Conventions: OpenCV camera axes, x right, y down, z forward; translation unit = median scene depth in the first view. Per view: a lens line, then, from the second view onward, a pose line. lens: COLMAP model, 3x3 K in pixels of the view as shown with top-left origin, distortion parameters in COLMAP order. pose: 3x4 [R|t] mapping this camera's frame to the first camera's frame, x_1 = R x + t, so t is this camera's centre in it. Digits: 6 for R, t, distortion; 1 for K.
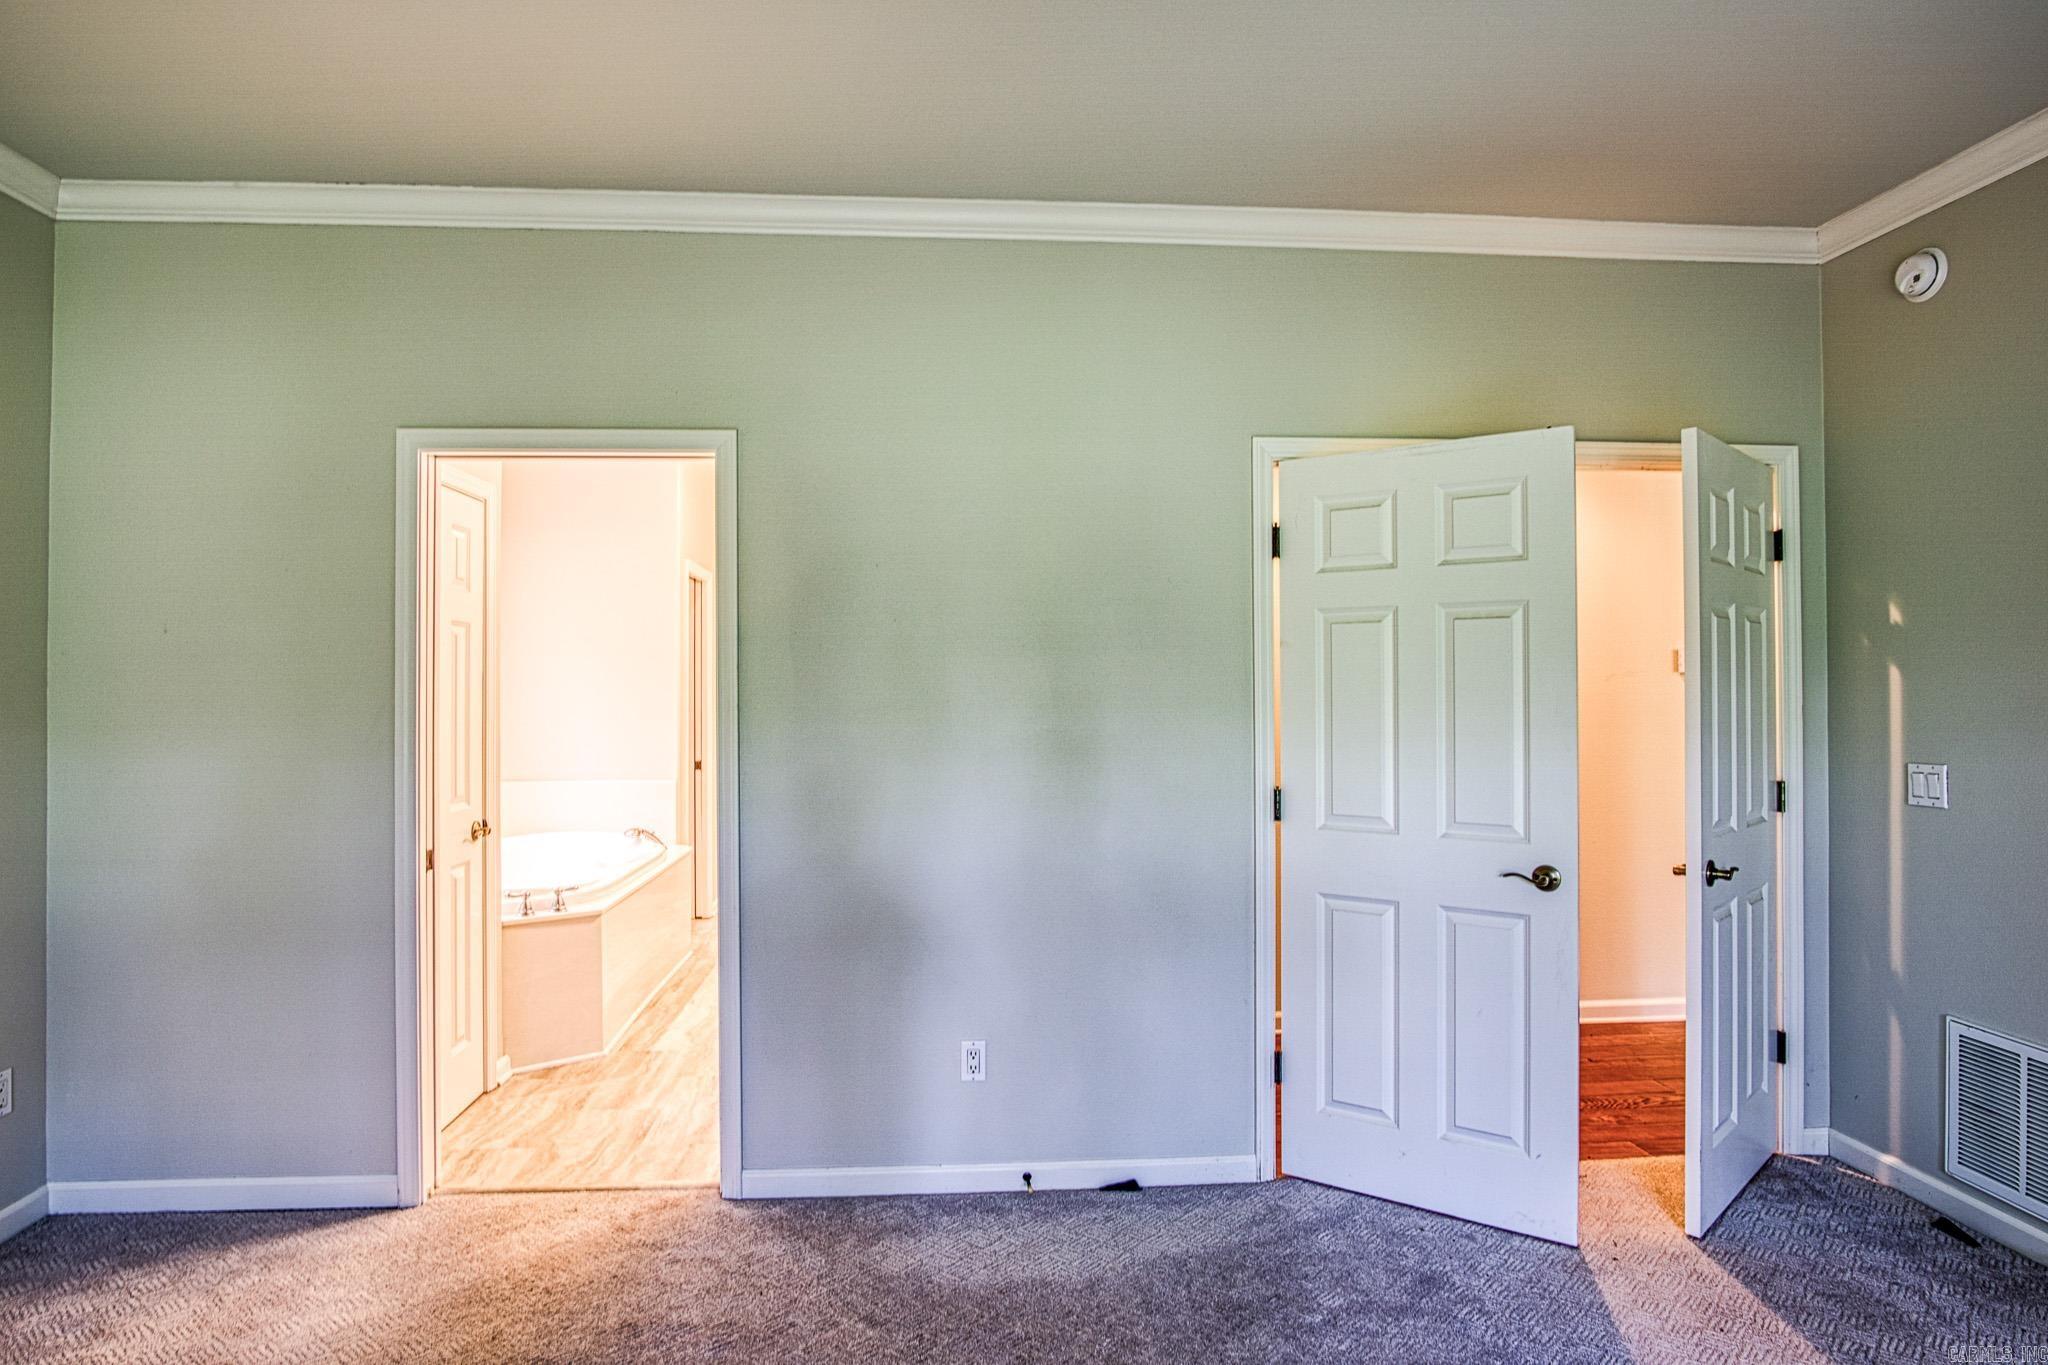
lens RADIAL K [[1109.6, 0, 1008.3], [0, 1109.6, 678.8], [0, 0, 1]] dist [-0.031489, 0.004694]
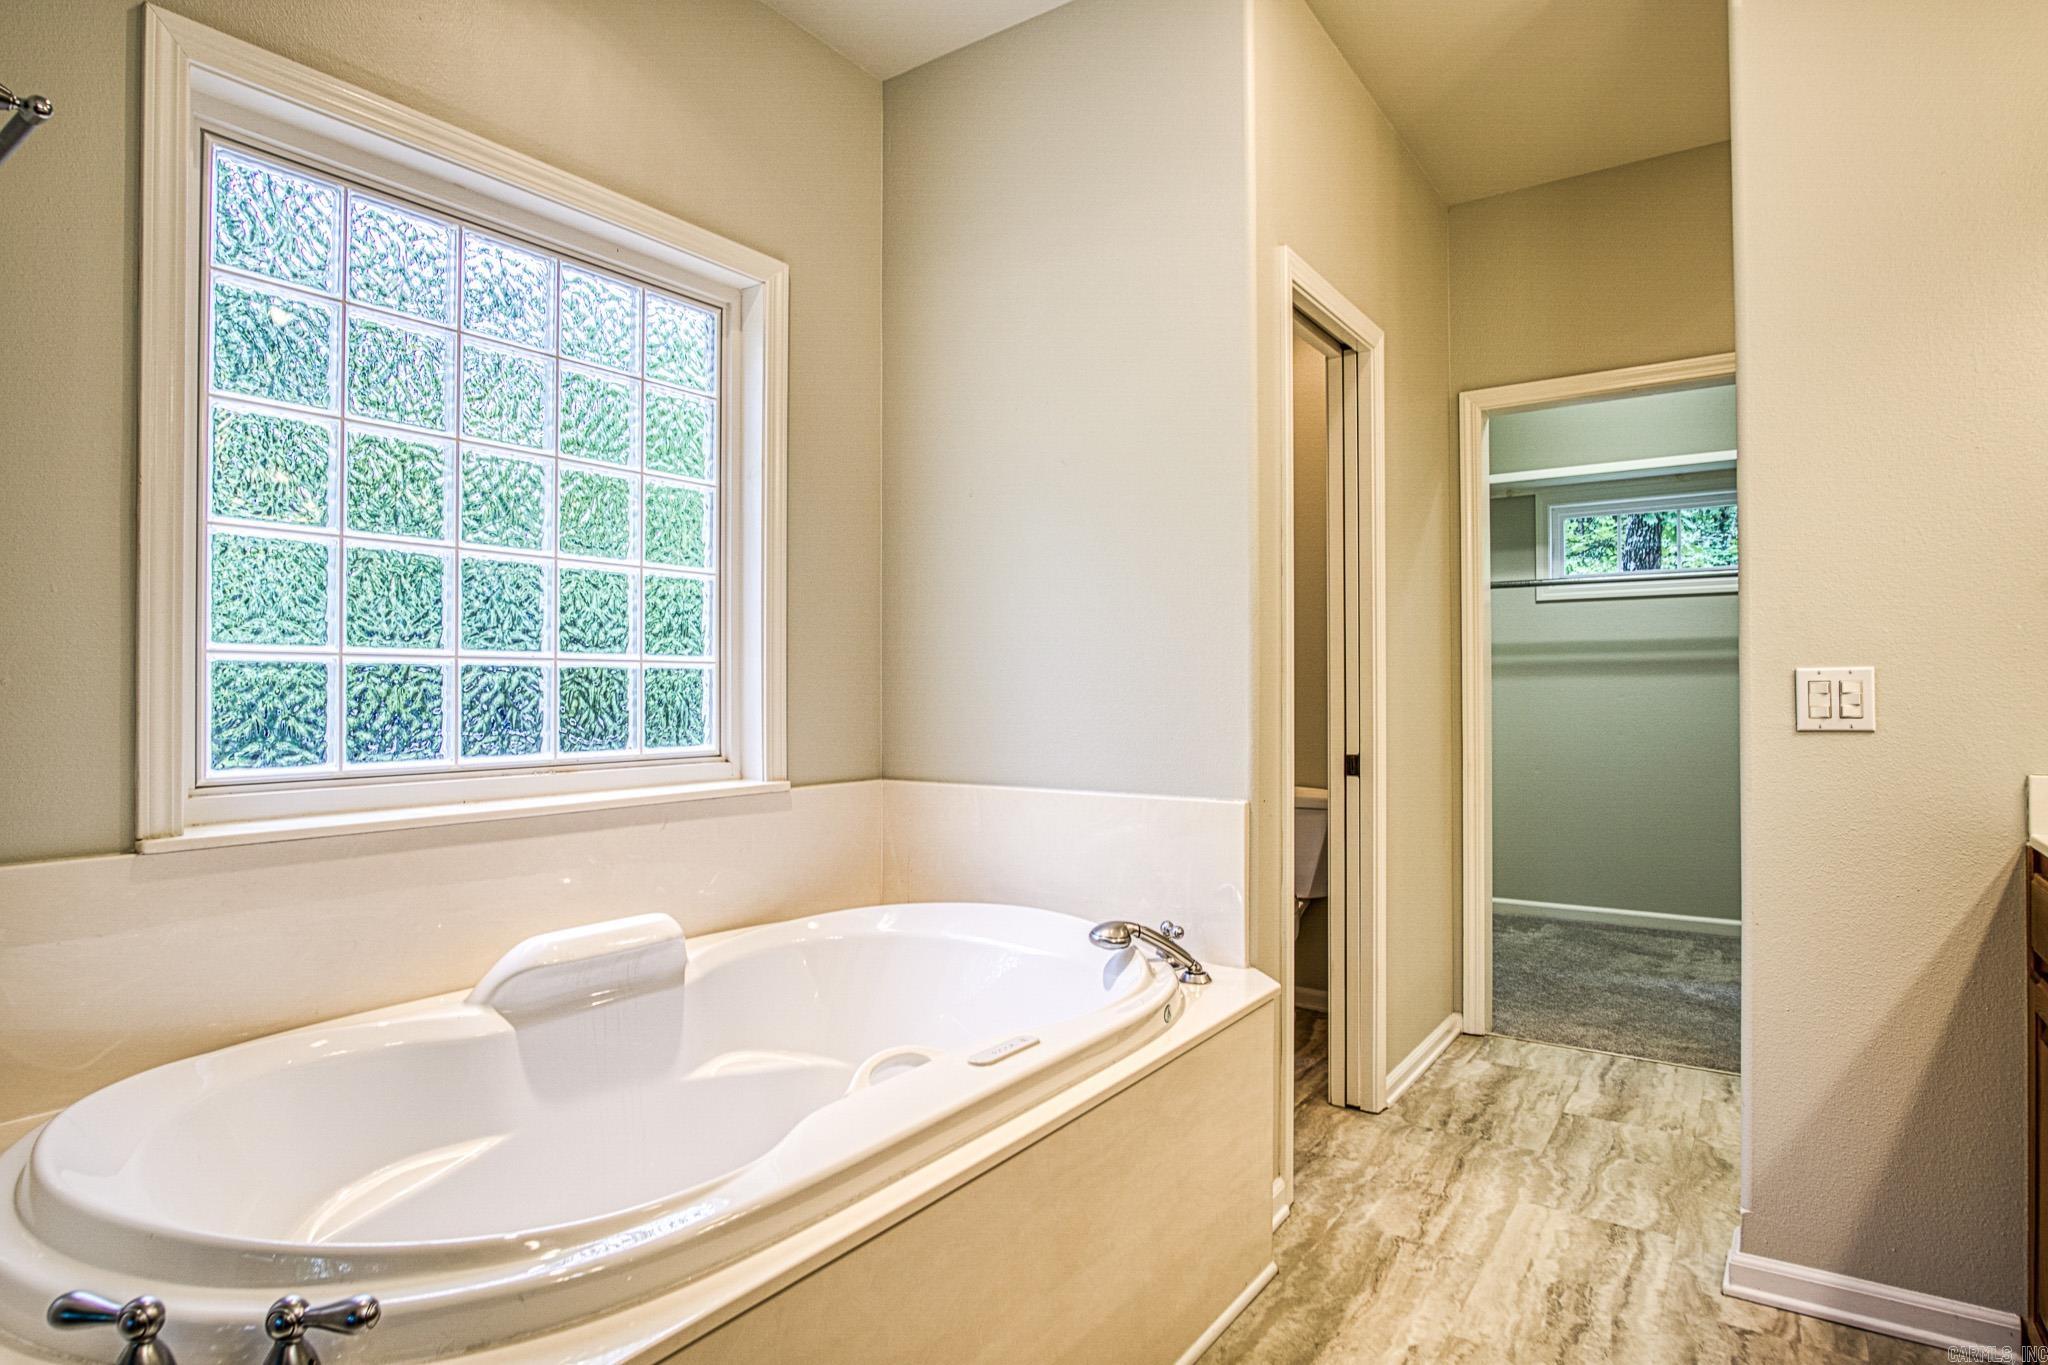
lens RADIAL K [[1109.6, 0, 1008.3], [0, 1109.6, 678.8], [0, 0, 1]] dist [-0.031489, 0.004694]
pose [[0.771935, -0.006652, -0.635666, -0.118764], [0.004695, 0.999978, -0.004762, 0.051058], [0.635684, 0.000691, 0.771949, 0.648733]]
